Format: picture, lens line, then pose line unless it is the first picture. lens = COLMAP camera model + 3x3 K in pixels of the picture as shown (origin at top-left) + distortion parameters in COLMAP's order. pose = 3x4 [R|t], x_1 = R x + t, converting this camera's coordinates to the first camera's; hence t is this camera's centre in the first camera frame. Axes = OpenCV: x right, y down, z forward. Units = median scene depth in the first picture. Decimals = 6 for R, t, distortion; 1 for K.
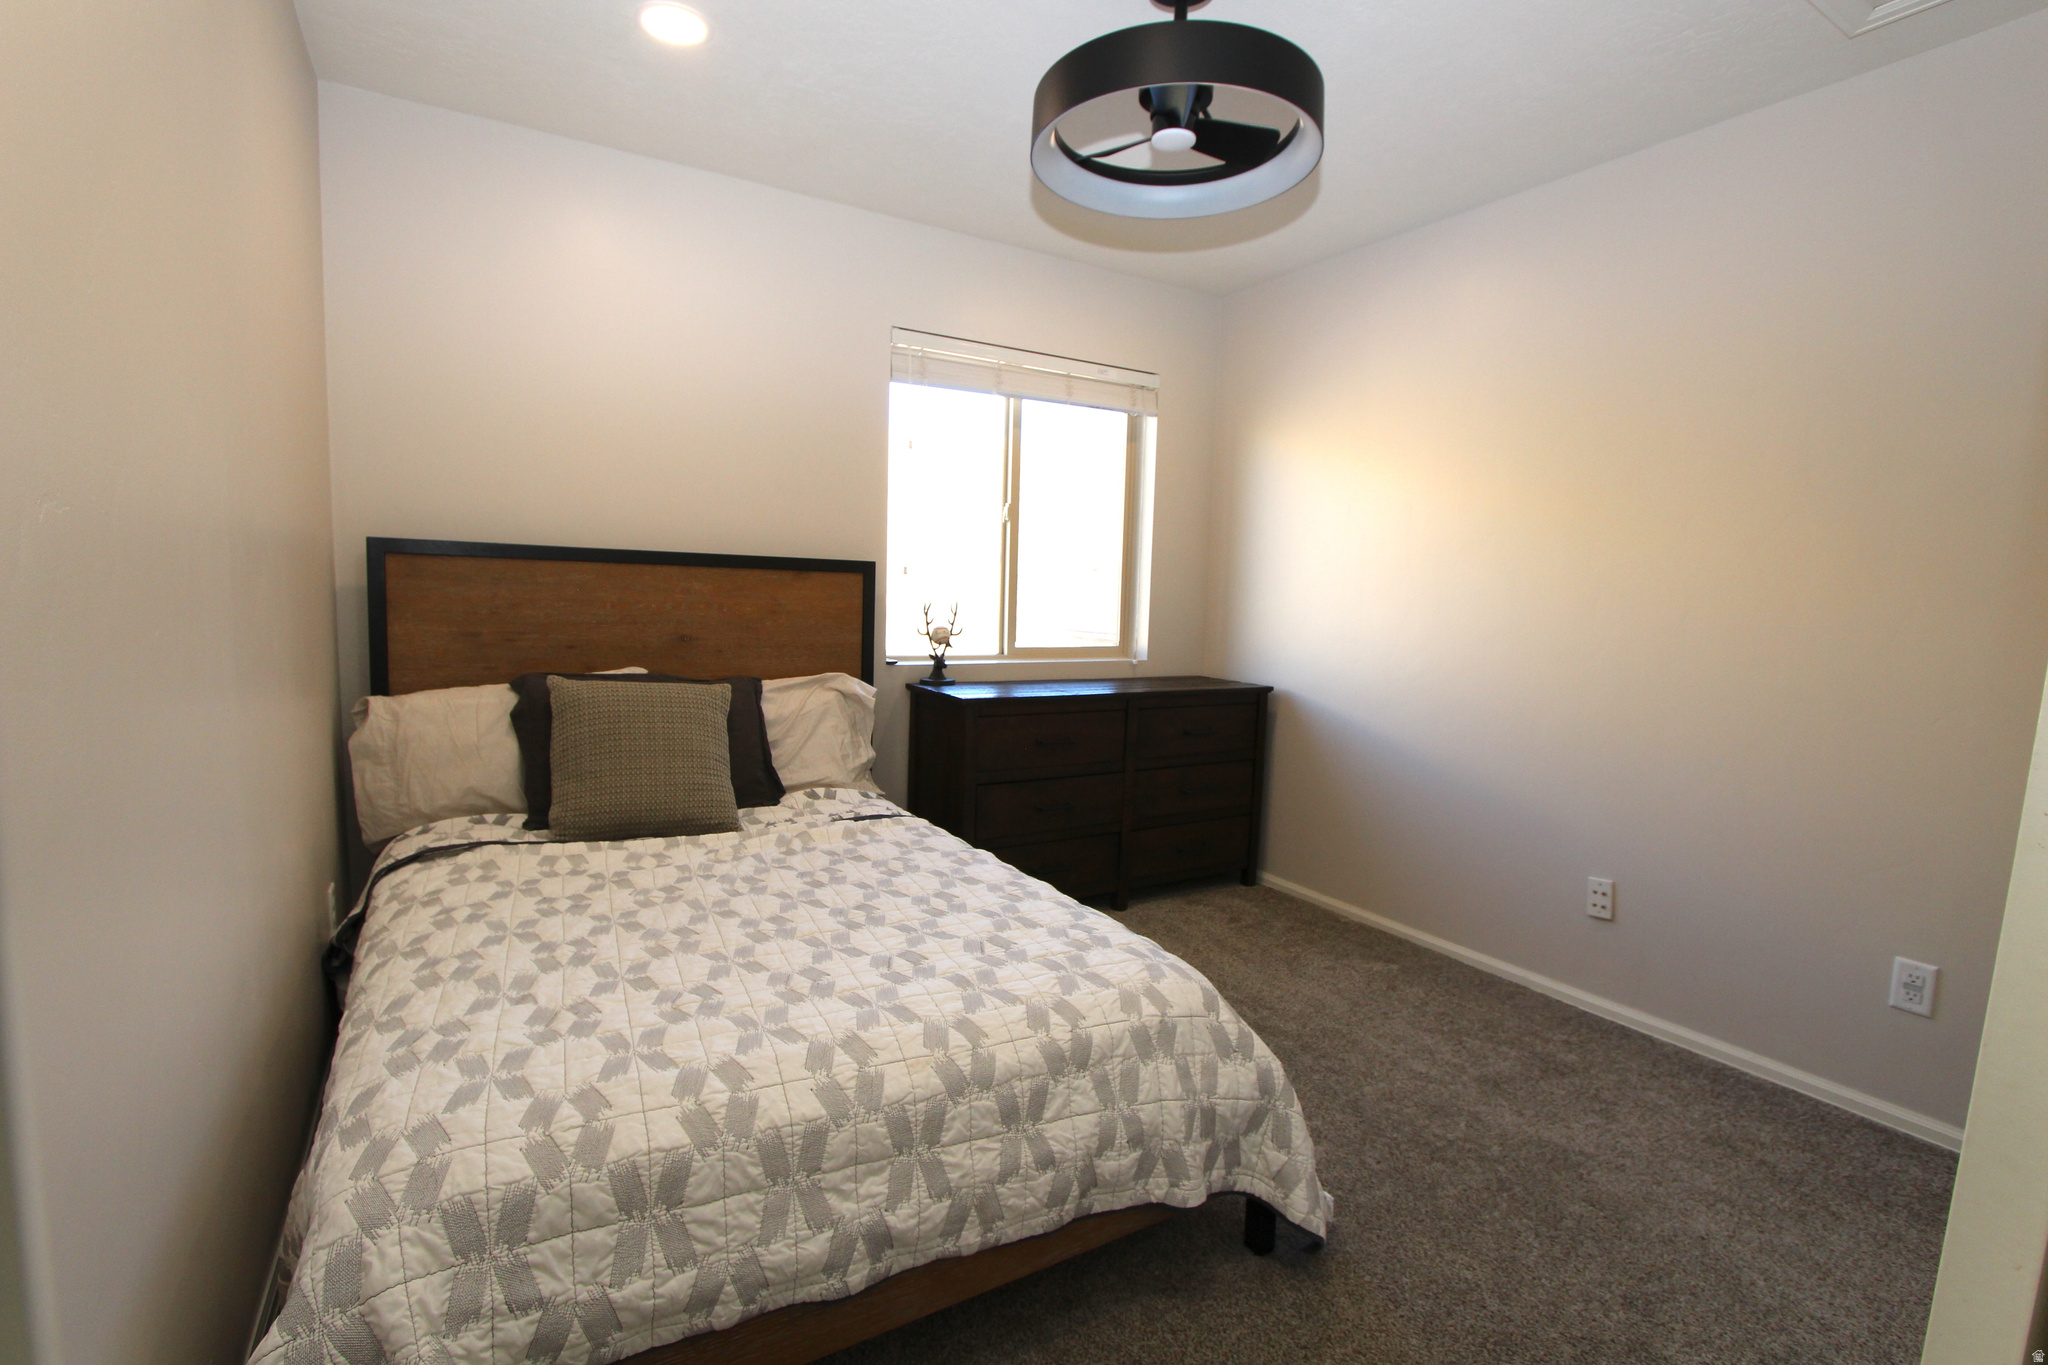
lens RADIAL K [[932.9, 0, 1027.7], [0, 932.9, 681.5], [0, 0, 1]] dist [-0.017230, 0.000980]
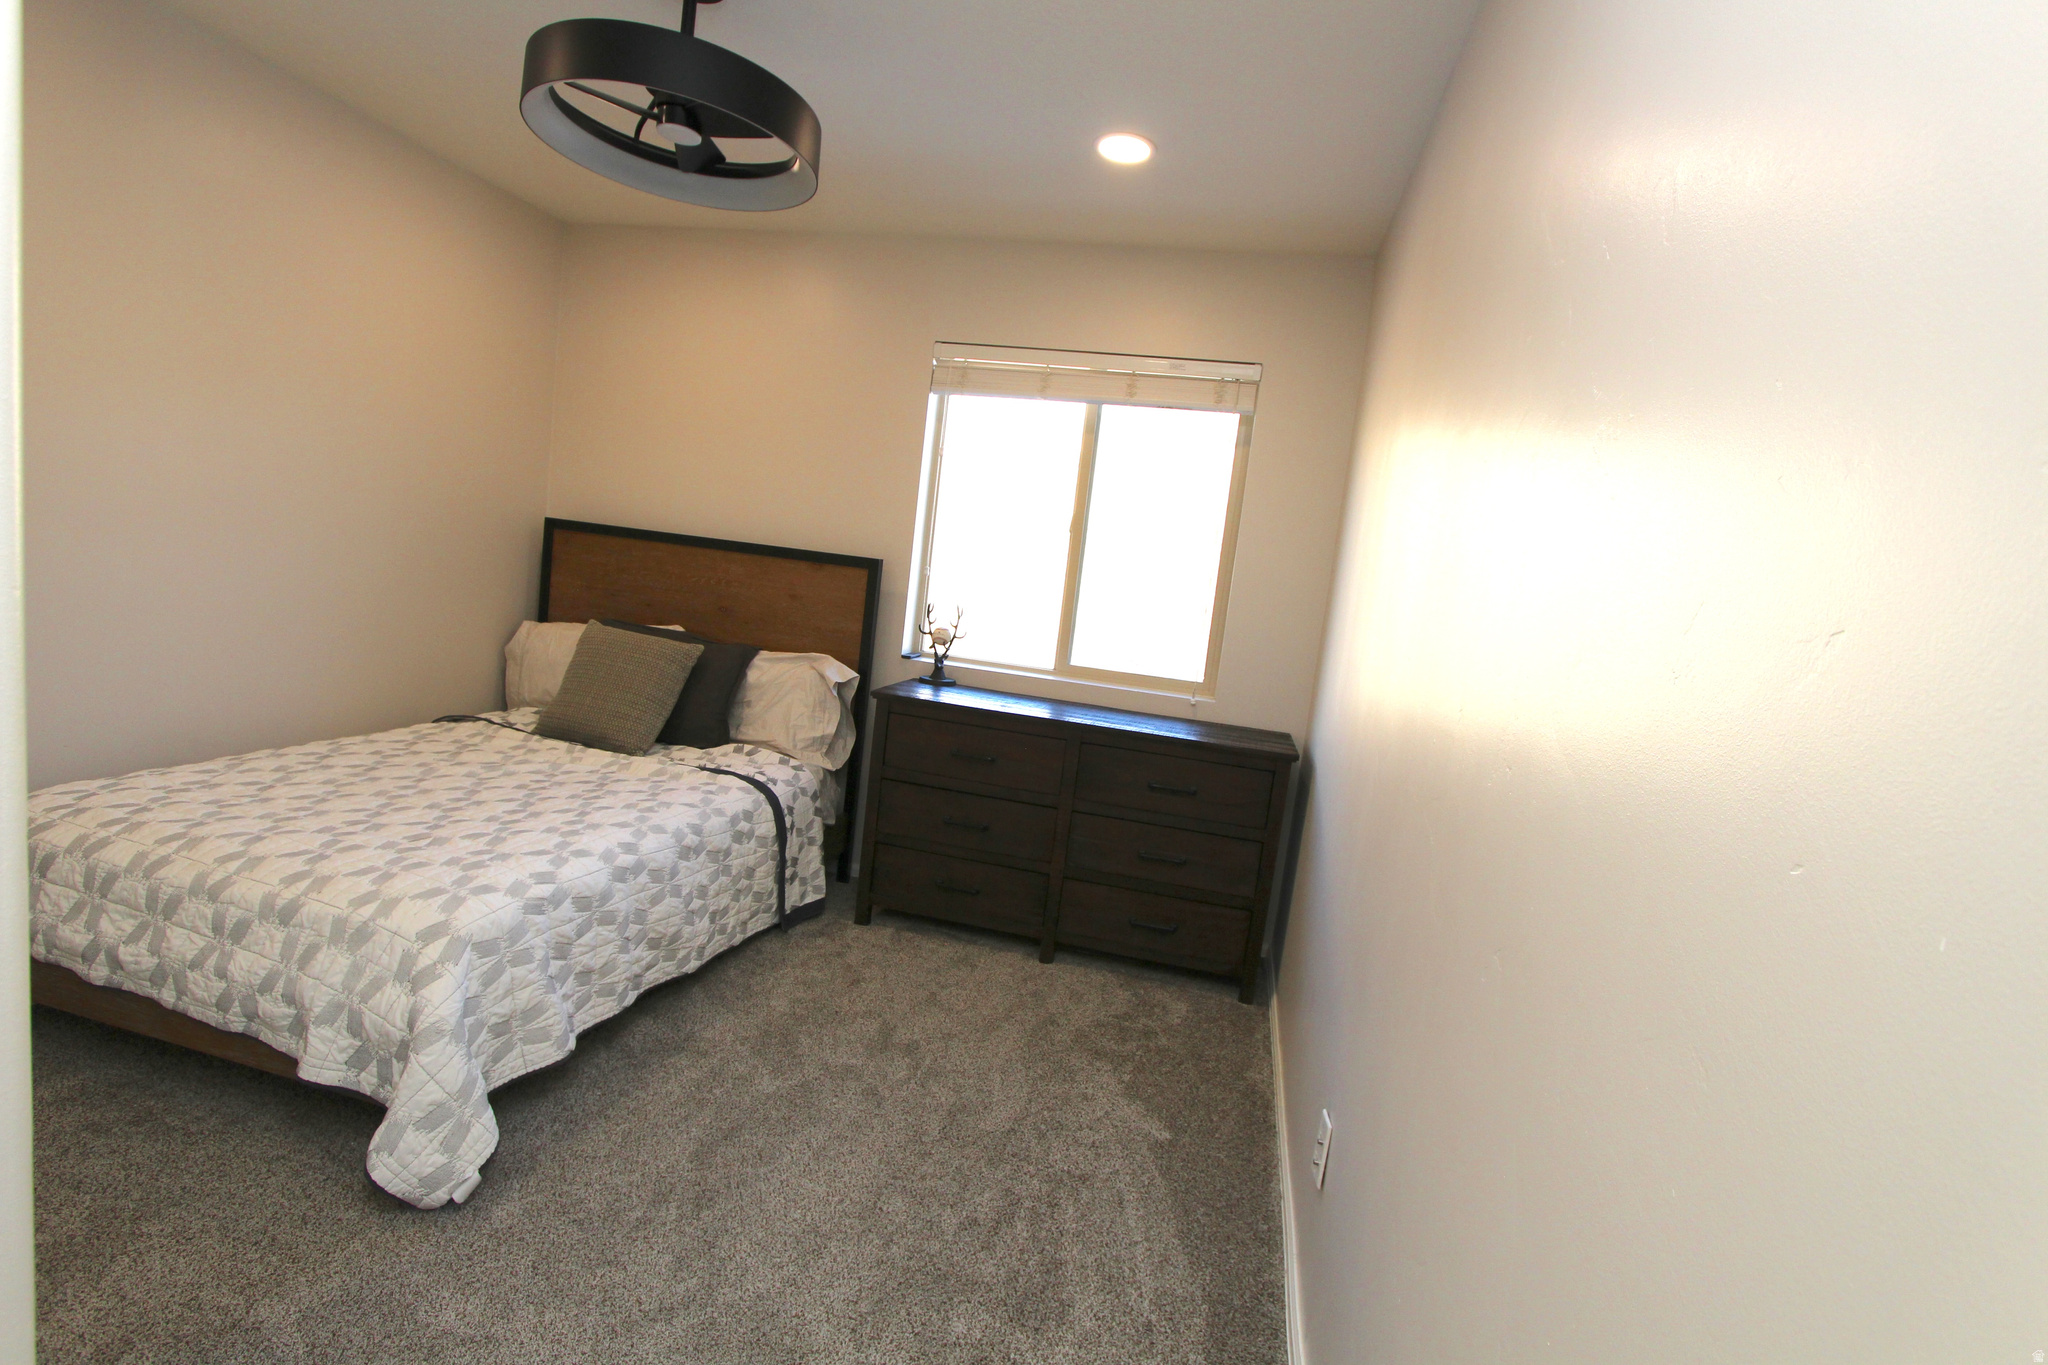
lens RADIAL K [[932.9, 0, 1027.7], [0, 932.9, 681.5], [0, 0, 1]] dist [-0.017230, 0.000980]
pose [[0.726931, 0.135880, -0.673133, 0.909459], [-0.163051, 0.986349, 0.023024, -0.053922], [0.667072, 0.093018, 0.739163, 0.421821]]
